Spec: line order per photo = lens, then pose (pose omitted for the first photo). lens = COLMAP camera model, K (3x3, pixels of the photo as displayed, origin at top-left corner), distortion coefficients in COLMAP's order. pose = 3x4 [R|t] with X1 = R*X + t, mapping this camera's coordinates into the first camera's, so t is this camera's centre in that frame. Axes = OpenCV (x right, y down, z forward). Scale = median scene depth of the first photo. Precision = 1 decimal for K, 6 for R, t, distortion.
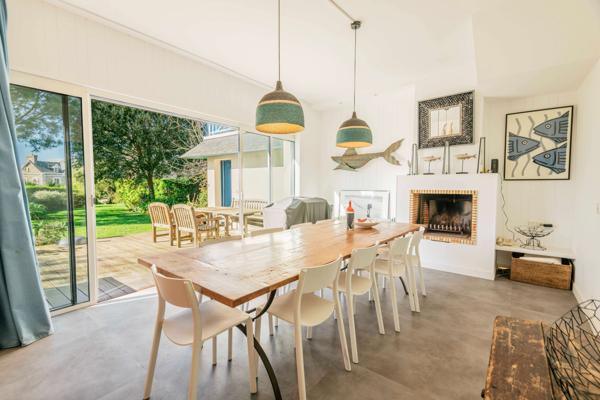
lens RADIAL K [[274.2, 0, 297.6], [0, 274.2, 202.5], [0, 0, 1]] dist [0.001595, 0.000048]
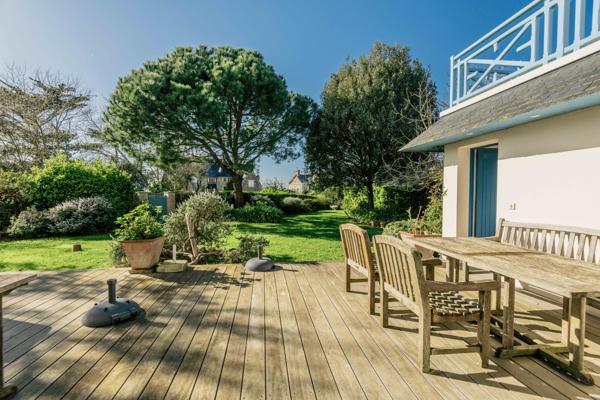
lens RADIAL K [[274.2, 0, 297.6], [0, 274.2, 202.5], [0, 0, 1]] dist [0.001595, 0.000048]
pose [[0.715110, 0.025458, -0.698548, -0.125392], [-0.044183, 0.998985, -0.008823, -0.020156], [0.697614, 0.037173, 0.715509, 0.321344]]
